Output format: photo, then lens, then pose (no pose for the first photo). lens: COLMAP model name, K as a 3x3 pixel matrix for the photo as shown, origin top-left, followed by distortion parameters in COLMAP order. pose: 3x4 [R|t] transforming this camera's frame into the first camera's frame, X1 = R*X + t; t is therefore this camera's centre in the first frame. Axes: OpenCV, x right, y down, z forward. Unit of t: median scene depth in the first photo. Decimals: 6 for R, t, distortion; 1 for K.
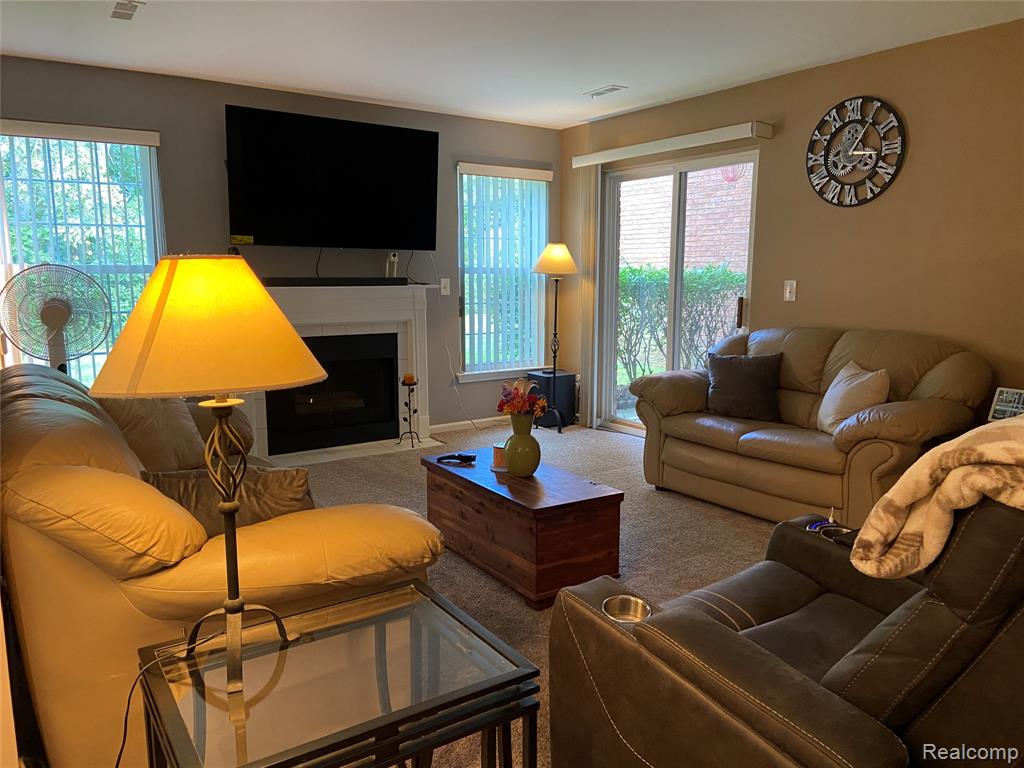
lens RADIAL K [[764.5, 0, 530.9], [0, 764.5, 385.9], [0, 0, 1]] dist [0.089499, -0.113835]
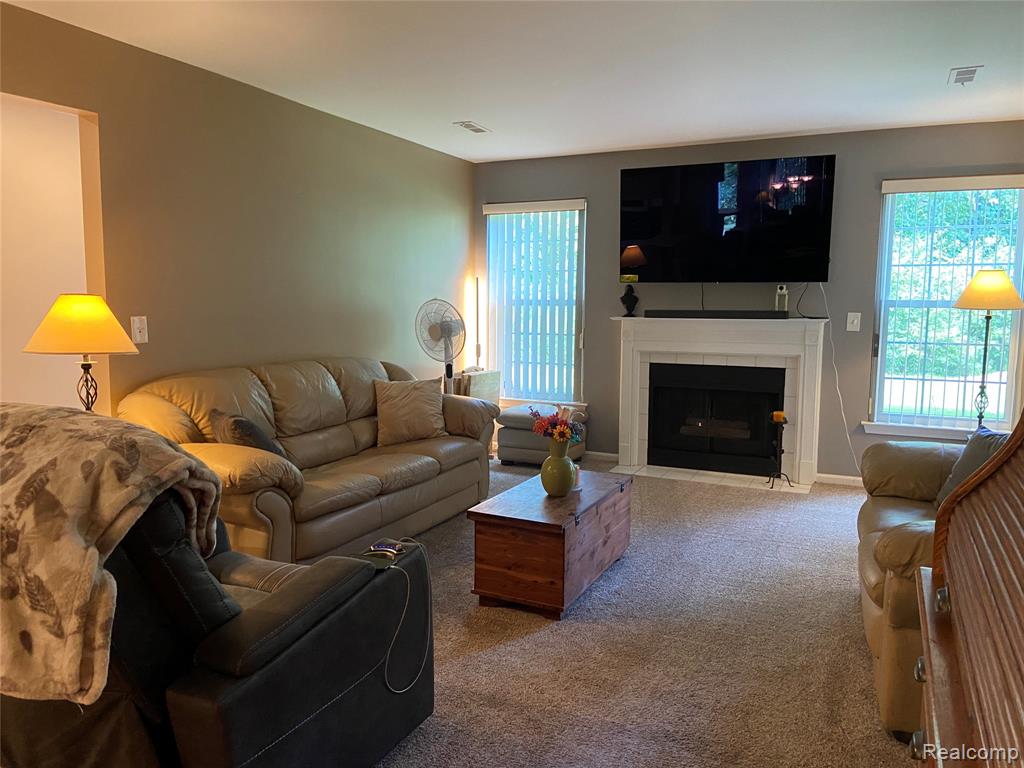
lens RADIAL K [[764.5, 0, 530.9], [0, 764.5, 385.9], [0, 0, 1]] dist [0.089499, -0.113835]
pose [[0.506657, 0.095750, -0.856814, 0.554030], [-0.134895, 0.990378, 0.030909, -0.038091], [0.851529, 0.099920, 0.514698, 0.261316]]
